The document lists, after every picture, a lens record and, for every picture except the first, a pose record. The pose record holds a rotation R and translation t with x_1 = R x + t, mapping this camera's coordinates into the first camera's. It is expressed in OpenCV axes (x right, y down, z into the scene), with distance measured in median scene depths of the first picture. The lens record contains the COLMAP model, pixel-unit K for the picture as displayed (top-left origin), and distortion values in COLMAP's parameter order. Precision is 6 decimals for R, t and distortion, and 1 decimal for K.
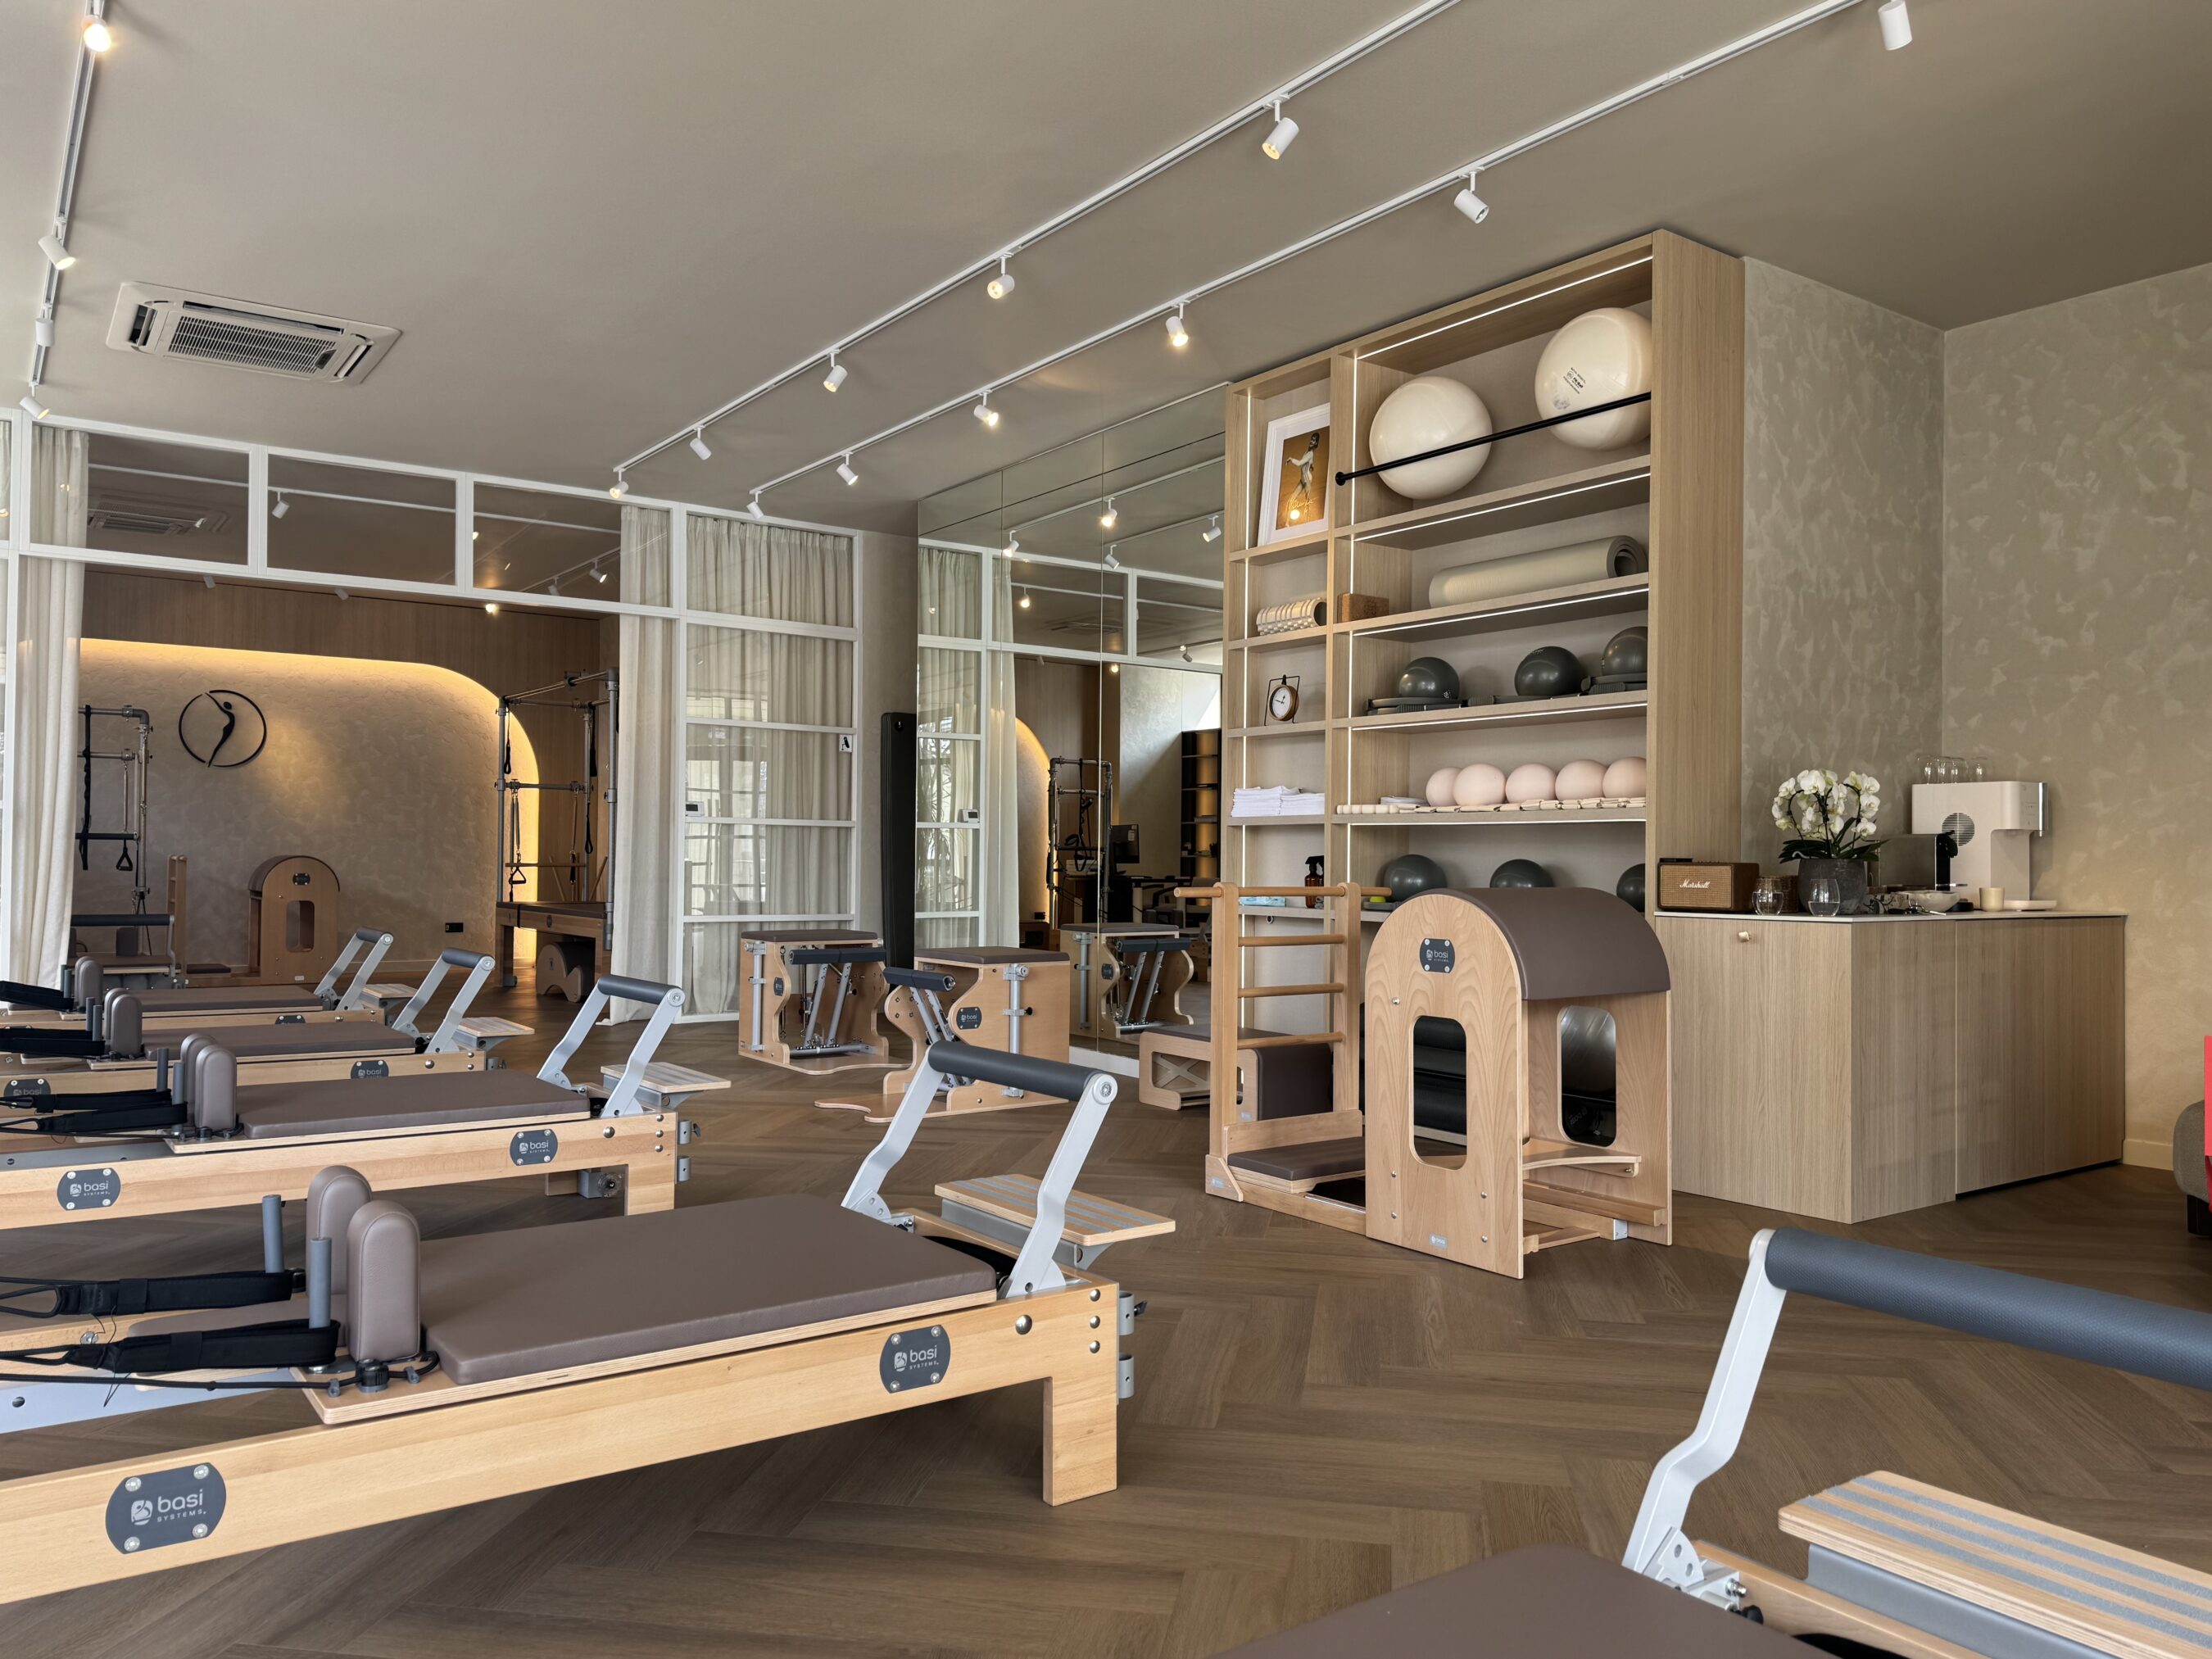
lens RADIAL K [[1600.5, 0, 1101.3], [0, 1600.5, 840.6], [0, 0, 1]] dist [0.068435, -0.079958]
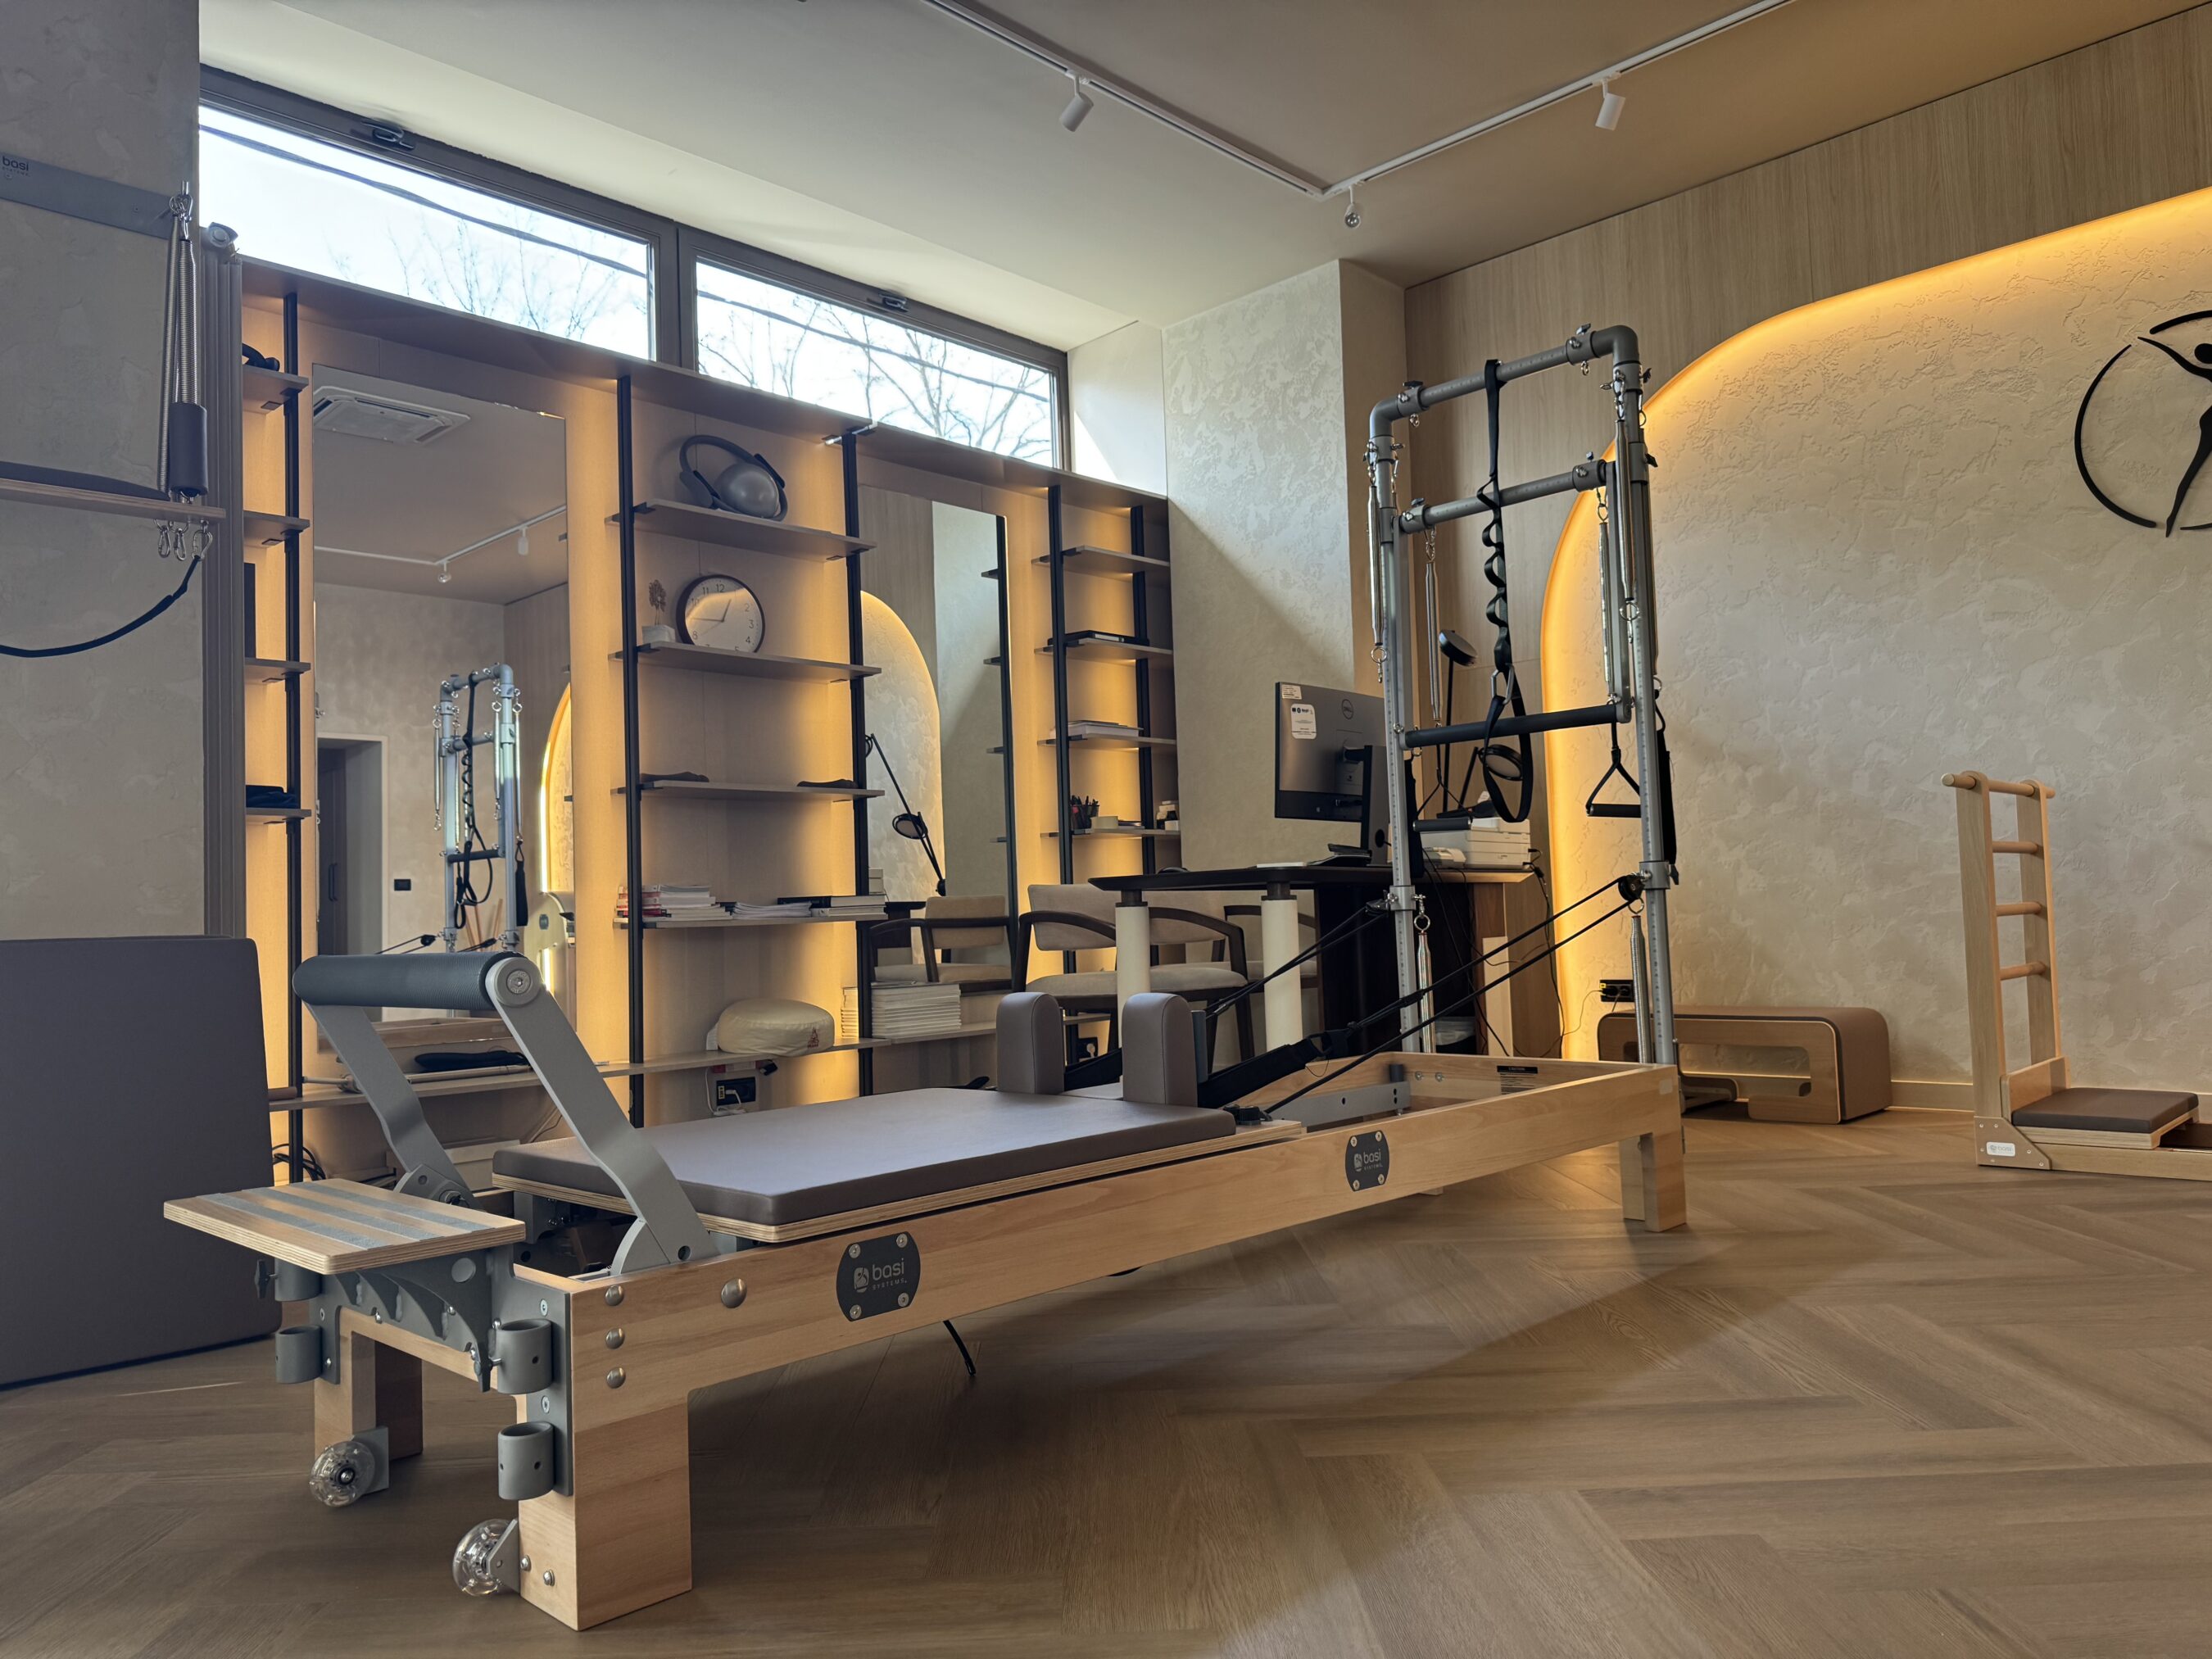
lens RADIAL K [[1558.9, 0, 1102.4], [0, 1558.9, 839.4], [0, 0, 1]] dist [0.059341, -0.068878]
pose [[0.185050, -0.069719, -0.980253, -0.414921], [0.048914, 0.996897, -0.061669, 0.051466], [0.981511, -0.036536, 0.187886, 1.137686]]
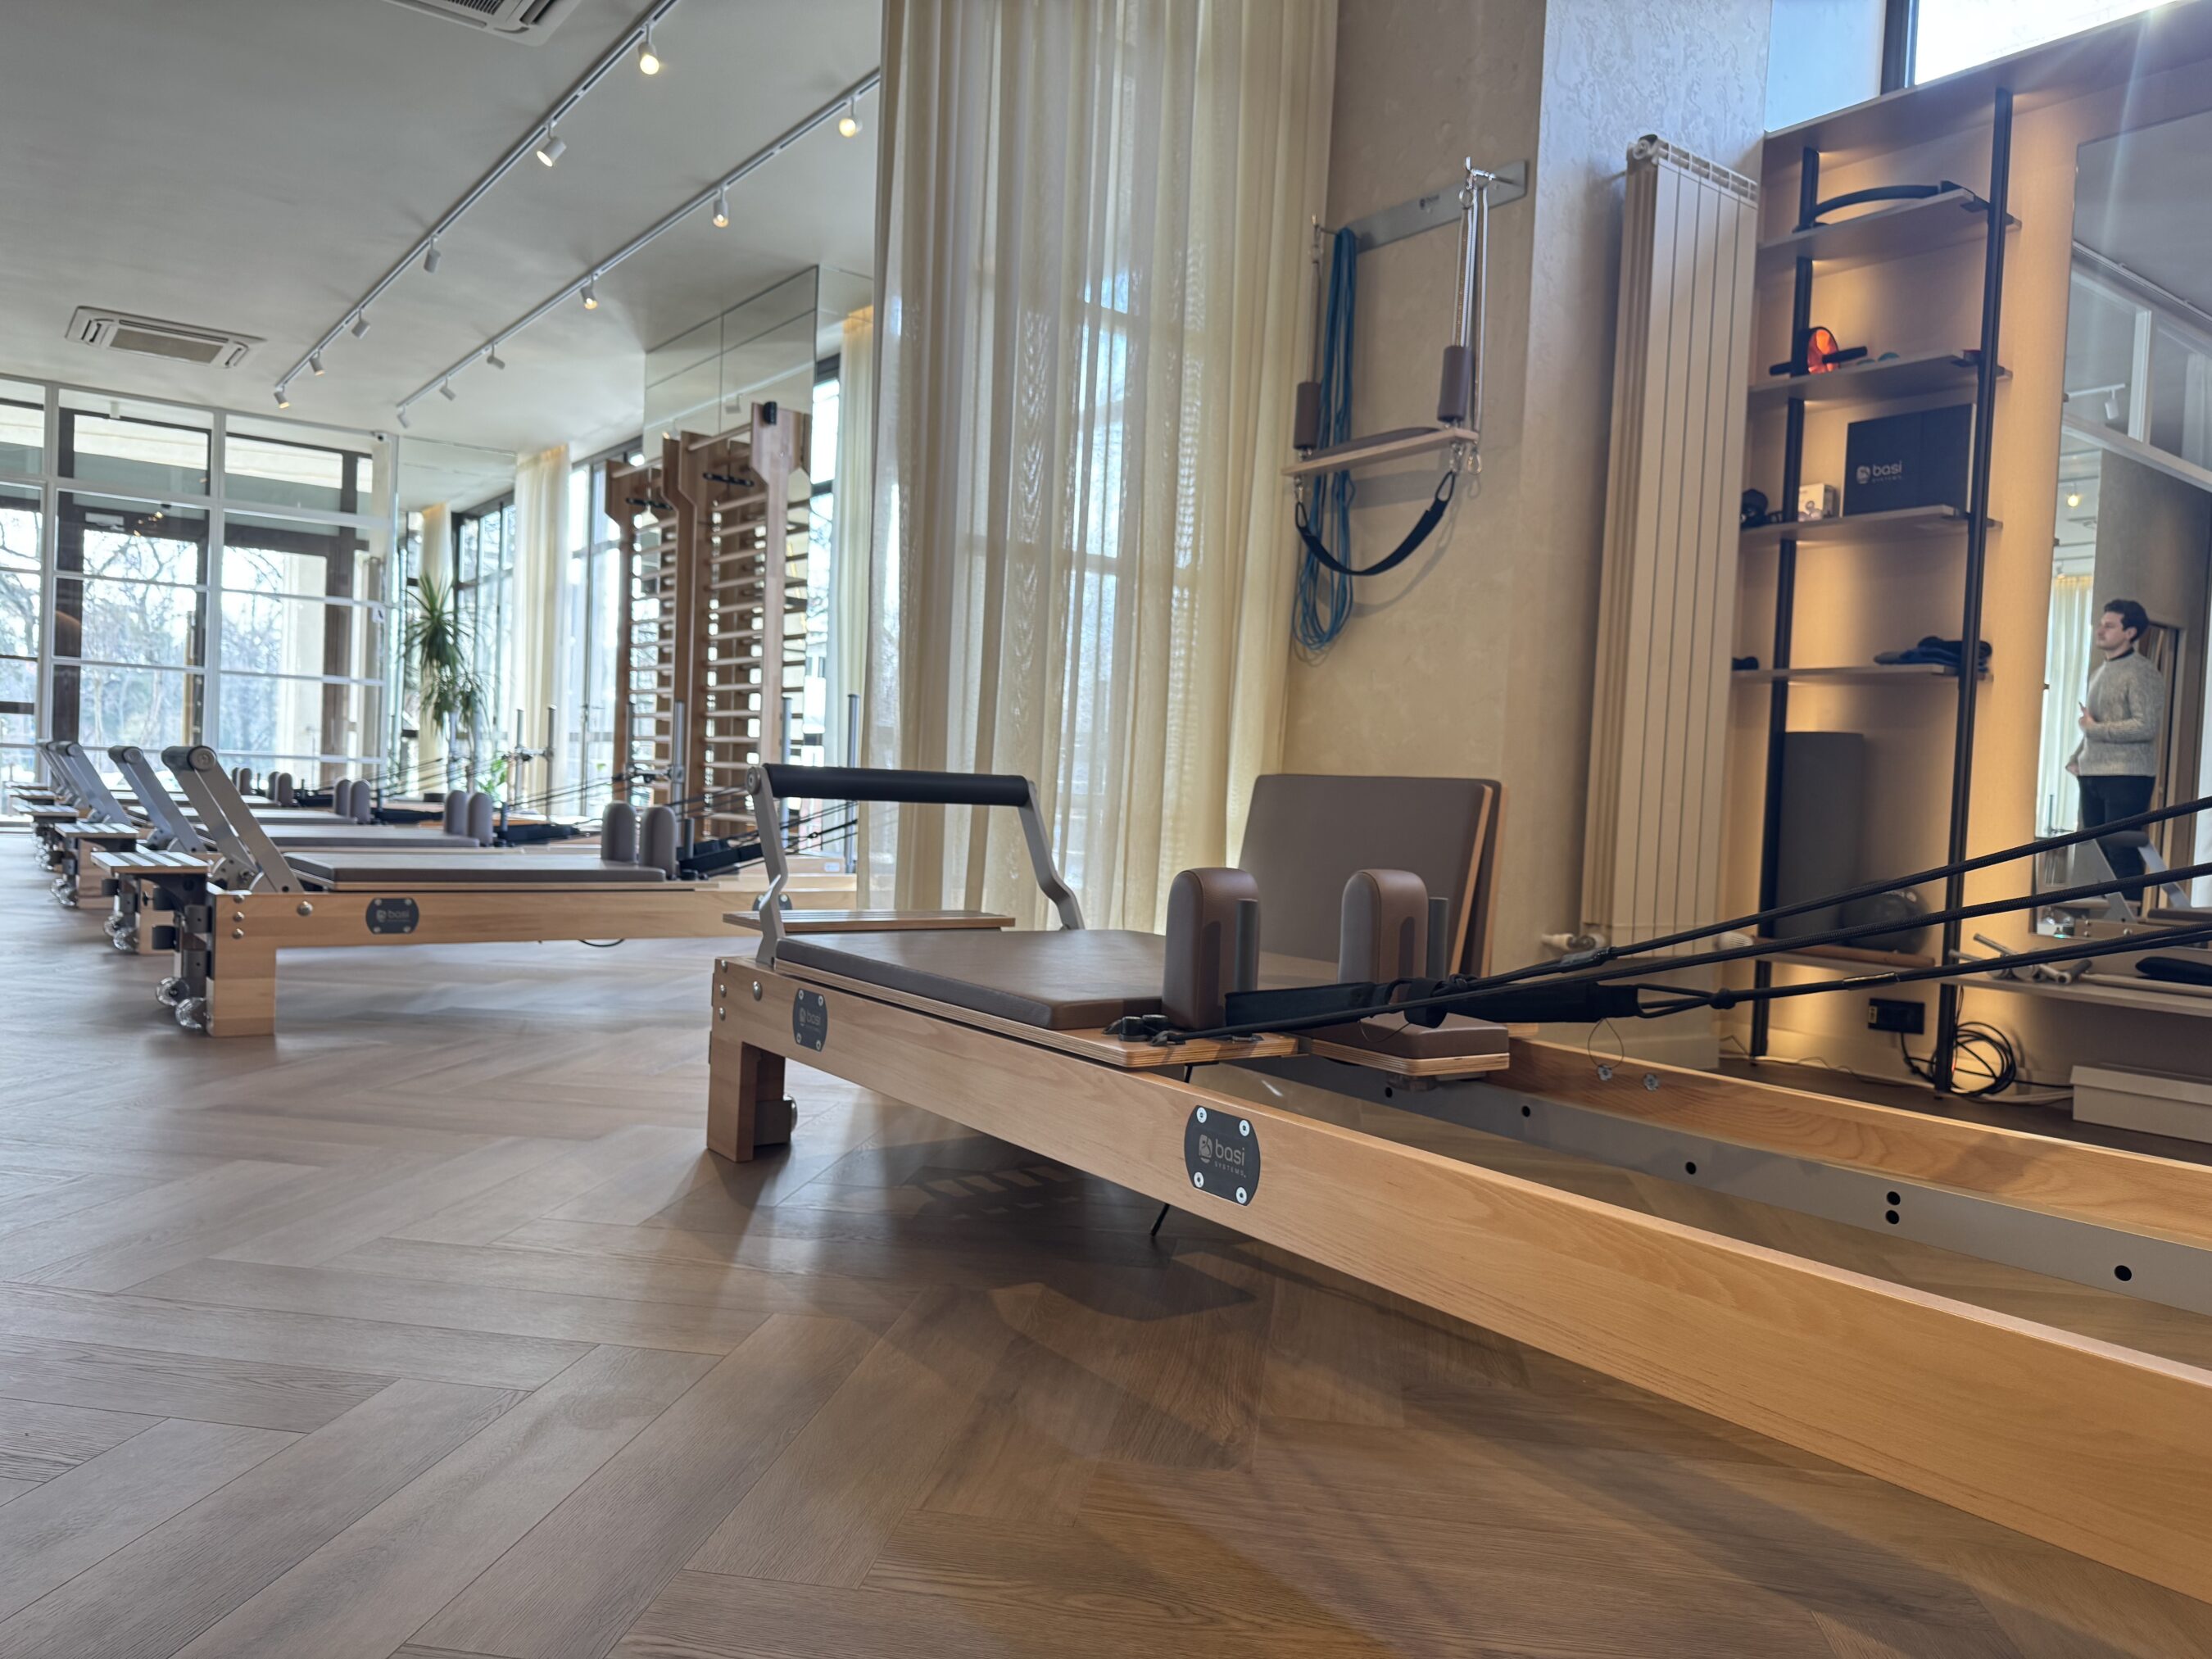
lens RADIAL K [[1558.9, 0, 1102.4], [0, 1558.9, 839.4], [0, 0, 1]] dist [0.059341, -0.068878]
pose [[-0.998117, -0.052149, -0.032283, -0.698467], [-0.052731, 0.998456, 0.017456, 0.056078], [0.031322, 0.019126, -0.999326, 1.450933]]
